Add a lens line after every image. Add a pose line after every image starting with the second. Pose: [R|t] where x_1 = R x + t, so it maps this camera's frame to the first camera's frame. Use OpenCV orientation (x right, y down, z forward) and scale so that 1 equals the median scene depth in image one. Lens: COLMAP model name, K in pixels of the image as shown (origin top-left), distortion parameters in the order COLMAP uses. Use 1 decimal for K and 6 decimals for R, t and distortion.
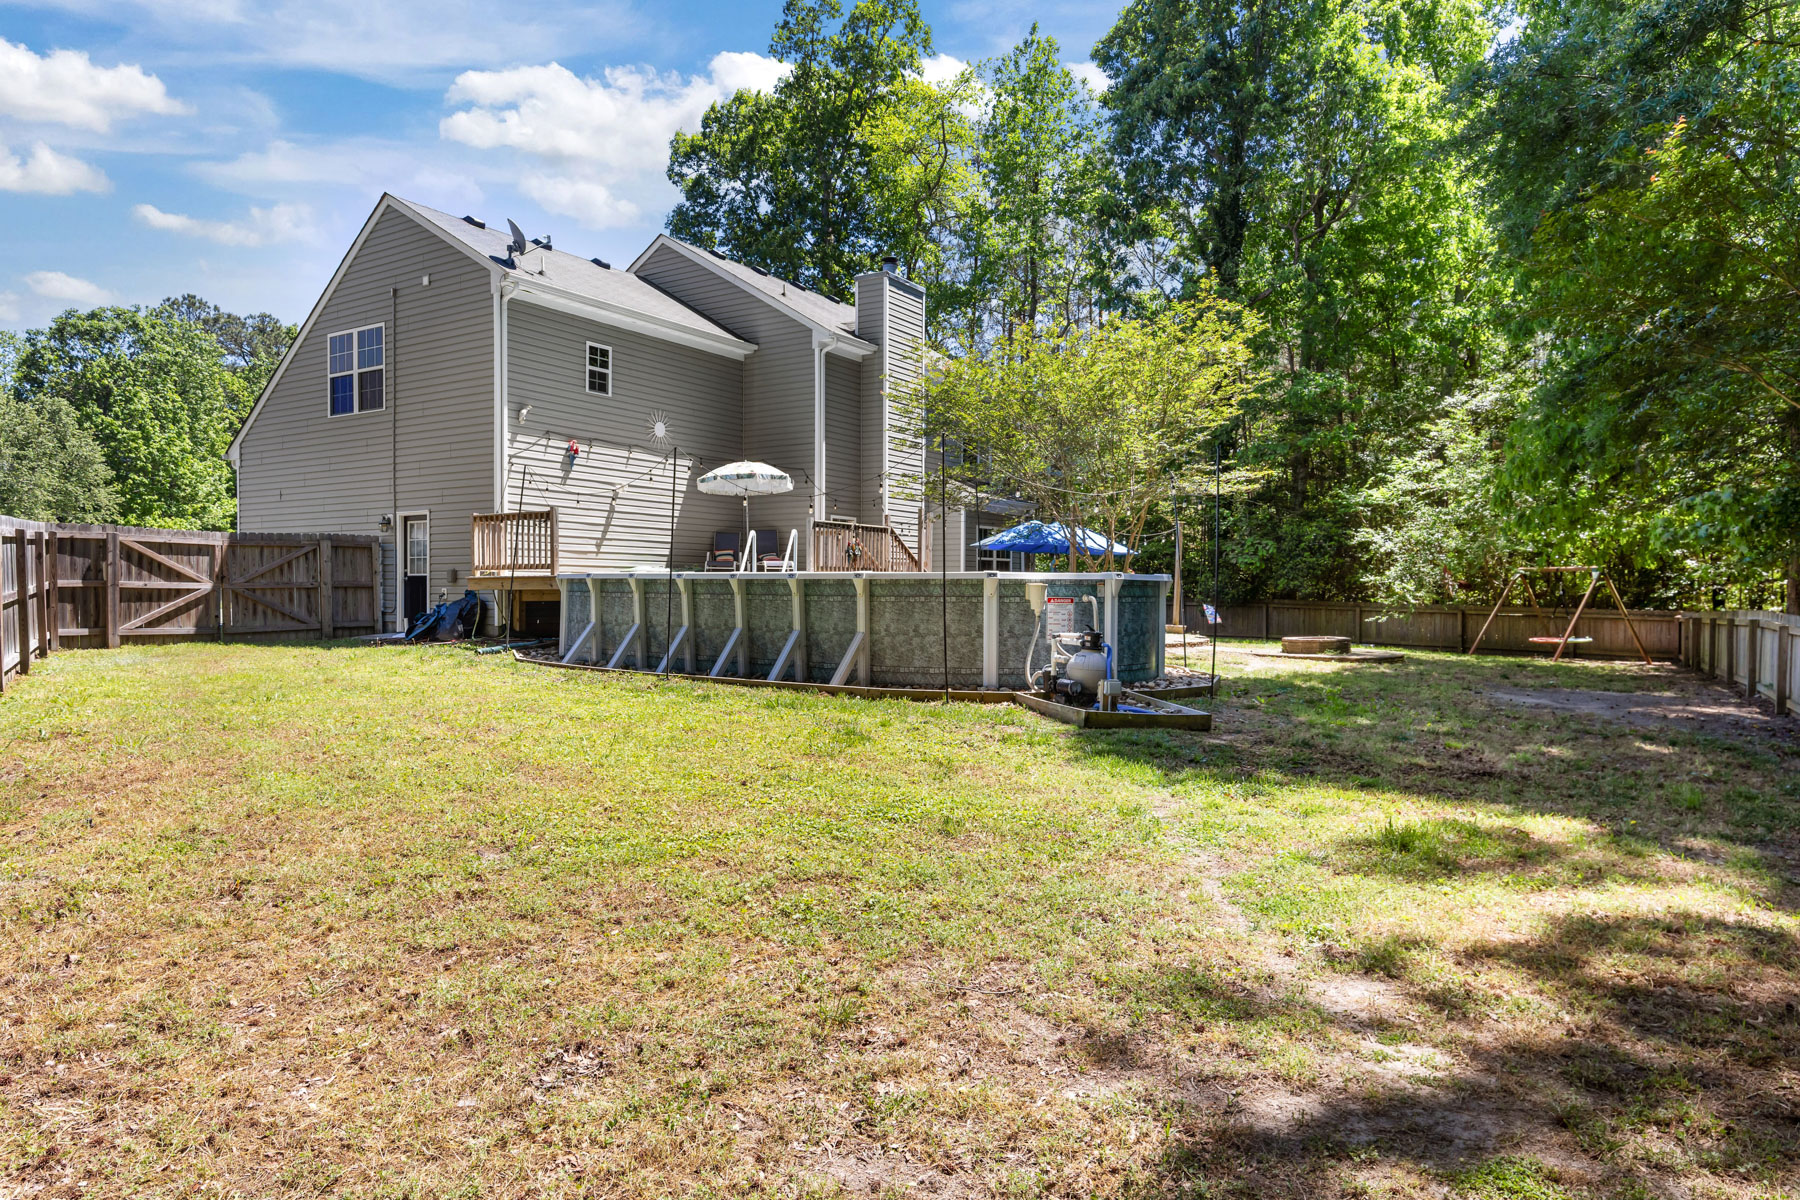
lens RADIAL K [[1125.5, 0, 900.0], [0, 1125.5, 600.0], [0, 0, 1]] dist [-0.002170, -0.000107]
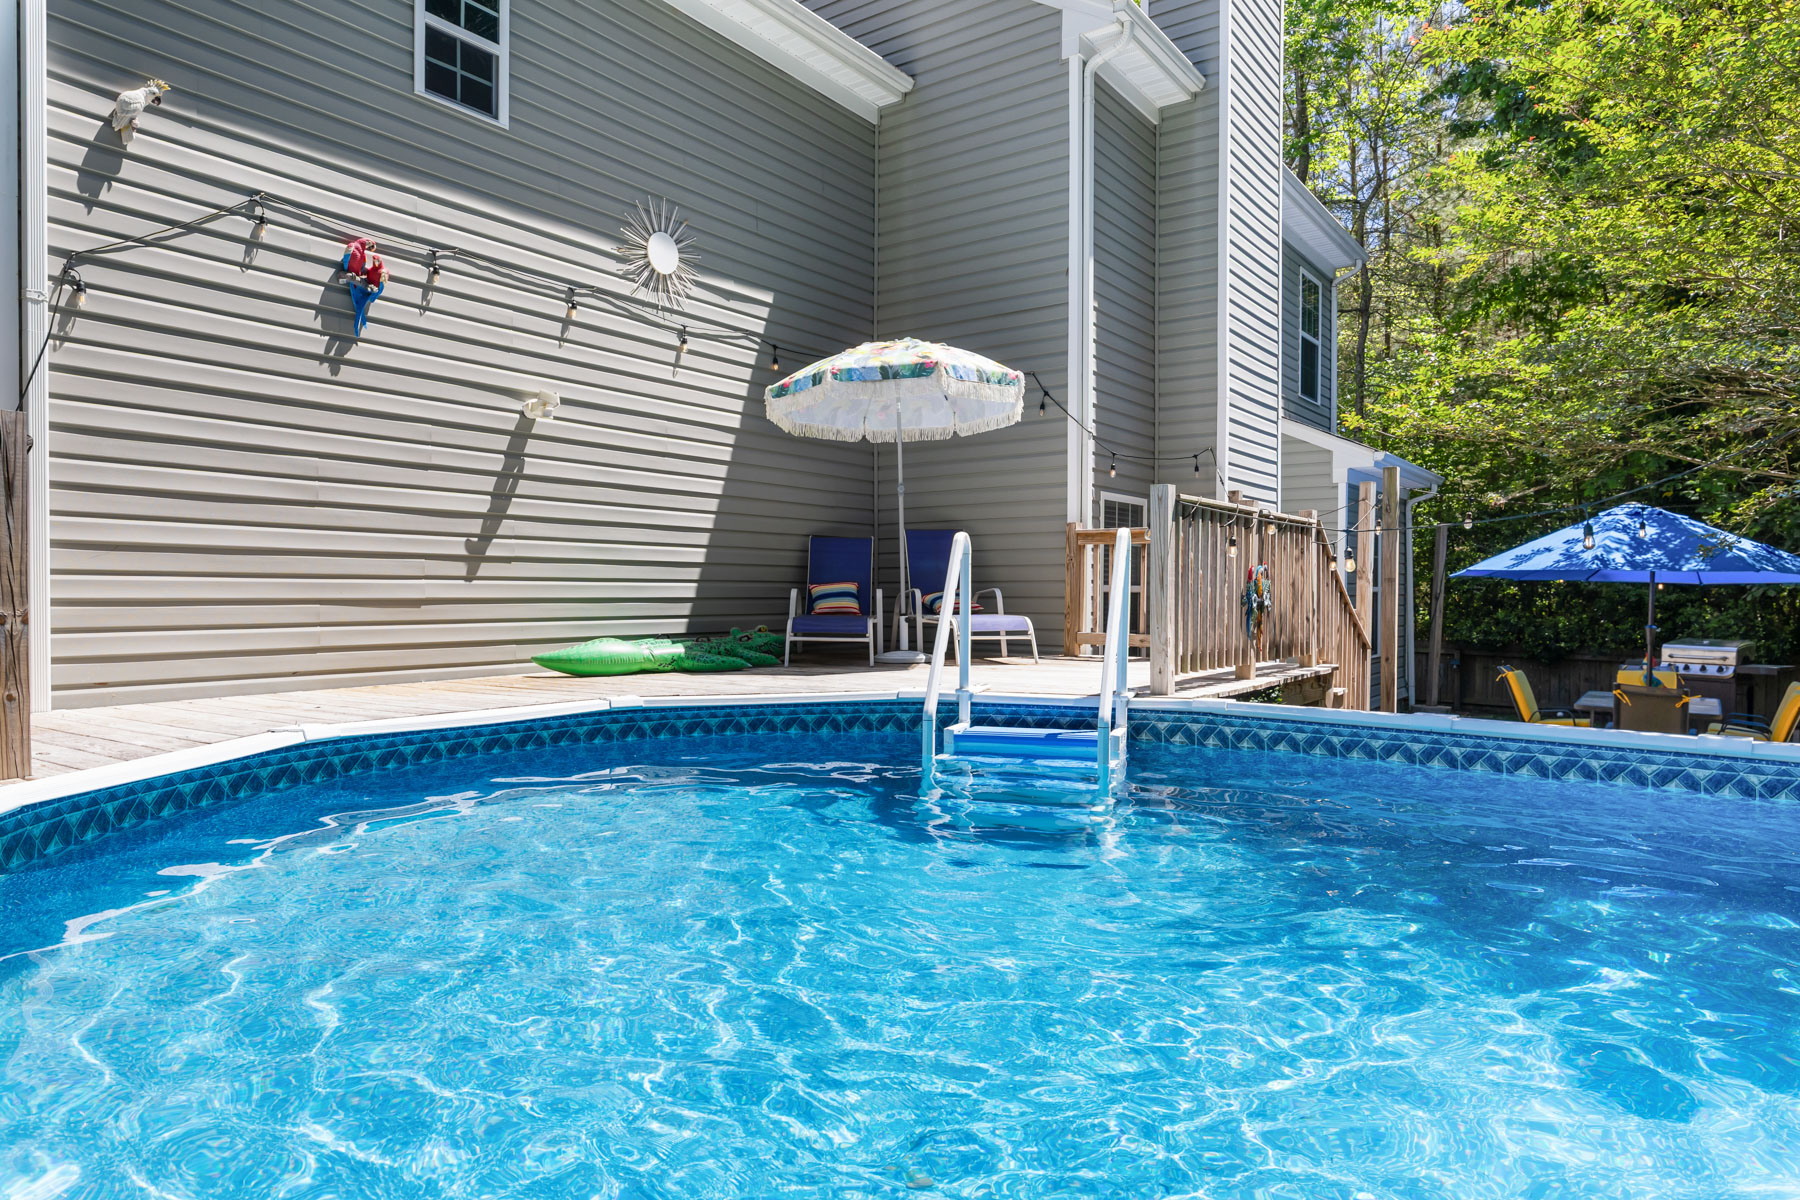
lens RADIAL K [[1096.2, 0, 900.0], [0, 1096.2, 600.0], [0, 0, 1]] dist [0.002953, 0.000339]
pose [[0.998372, 0.003092, -0.056960, -0.121183], [-0.002932, 0.999992, 0.002898, -0.042885], [0.056968, -0.002726, 0.998372, 0.676344]]
